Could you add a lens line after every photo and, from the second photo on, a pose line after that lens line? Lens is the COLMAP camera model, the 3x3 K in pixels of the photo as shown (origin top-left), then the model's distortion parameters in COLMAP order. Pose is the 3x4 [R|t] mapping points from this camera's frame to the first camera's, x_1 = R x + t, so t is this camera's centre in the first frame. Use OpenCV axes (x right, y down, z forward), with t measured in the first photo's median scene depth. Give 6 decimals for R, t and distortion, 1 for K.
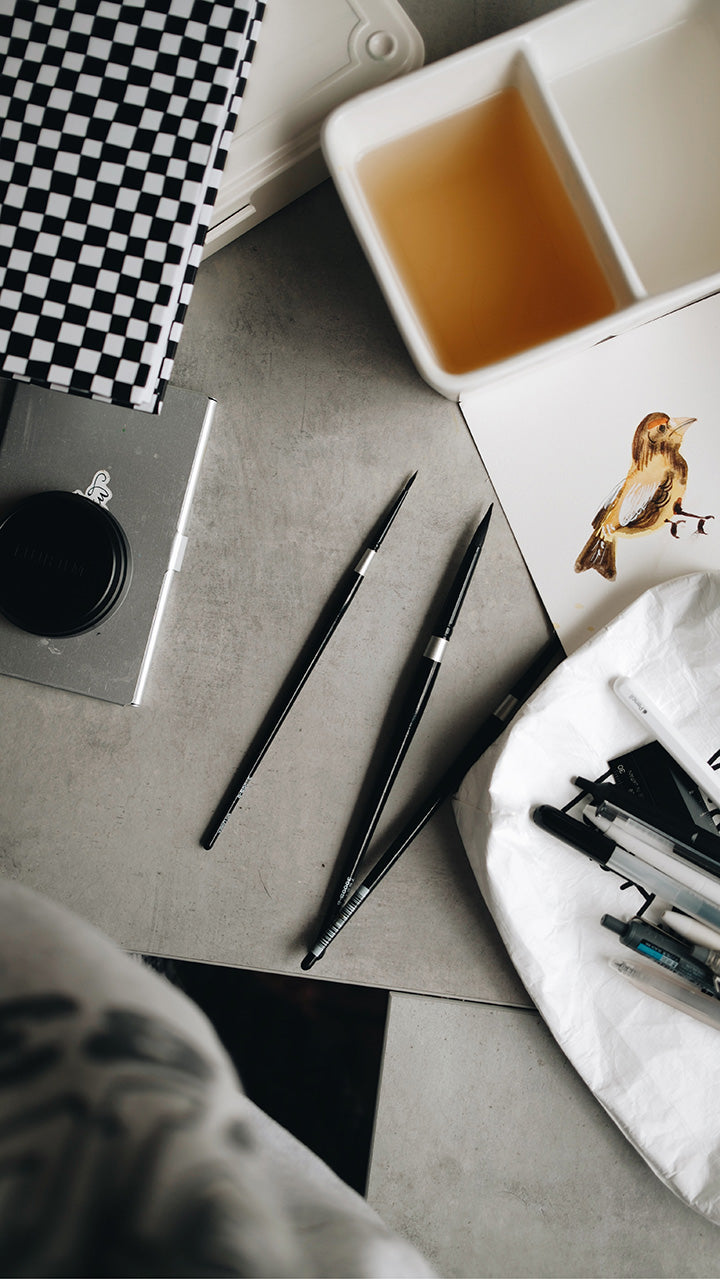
lens RADIAL K [[1322.7, 0, 360.0], [0, 1322.7, 639.5], [0, 0, 1]] dist [-0.054140, 0.120403]
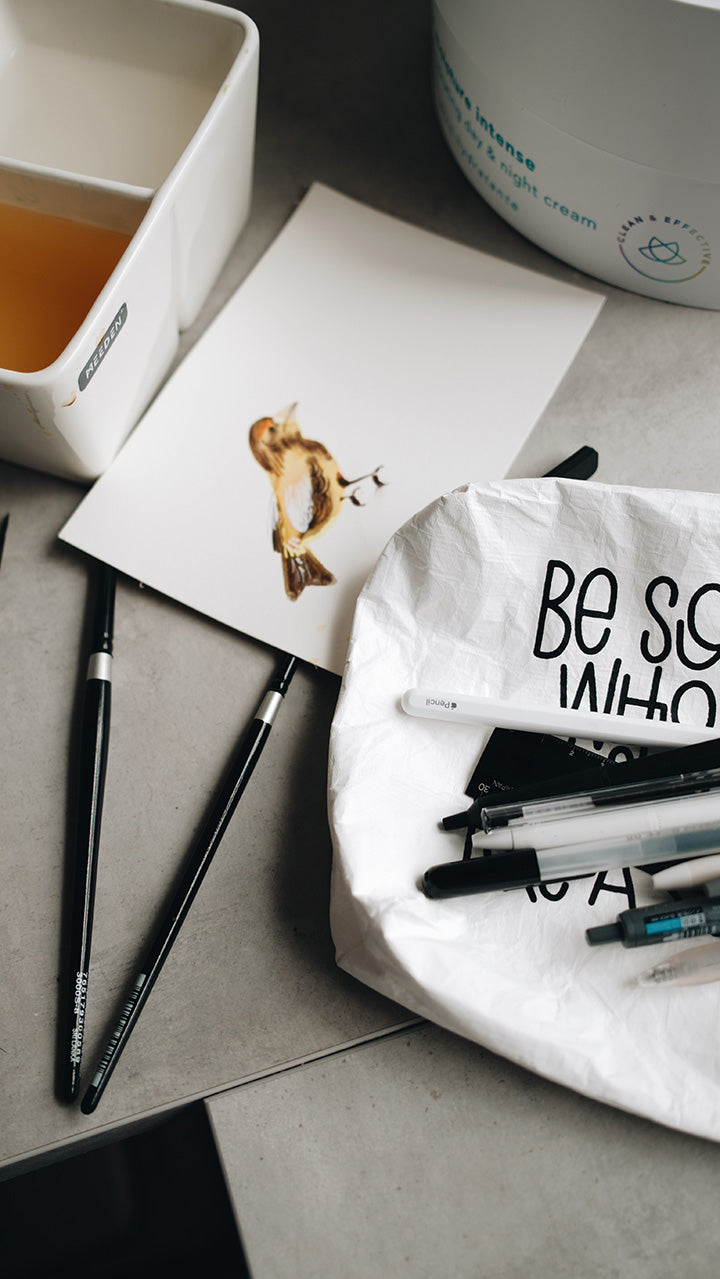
lens RADIAL K [[1322.7, 0, 360.0], [0, 1322.7, 639.5], [0, 0, 1]] dist [-0.054140, 0.120403]
pose [[0.772178, -0.583989, 0.250397, 0.001654], [0.635301, 0.702405, -0.320967, 0.237698], [0.011561, 0.406922, 0.913390, 0.266701]]
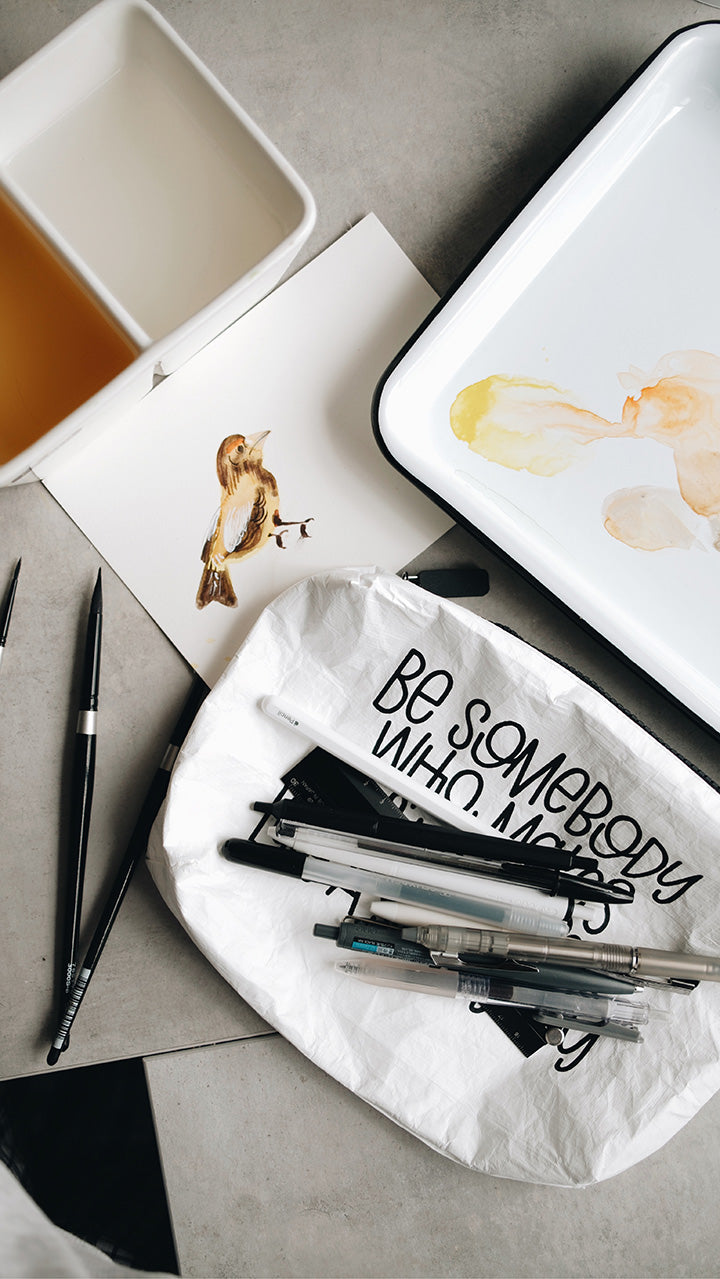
lens RADIAL K [[1322.7, 0, 360.0], [0, 1322.7, 639.5], [0, 0, 1]] dist [-0.054140, 0.120403]
pose [[0.953309, -0.290206, 0.083560, 0.193192], [0.289241, 0.956963, 0.023707, -0.017178], [-0.086844, 0.001568, 0.996221, -0.024604]]
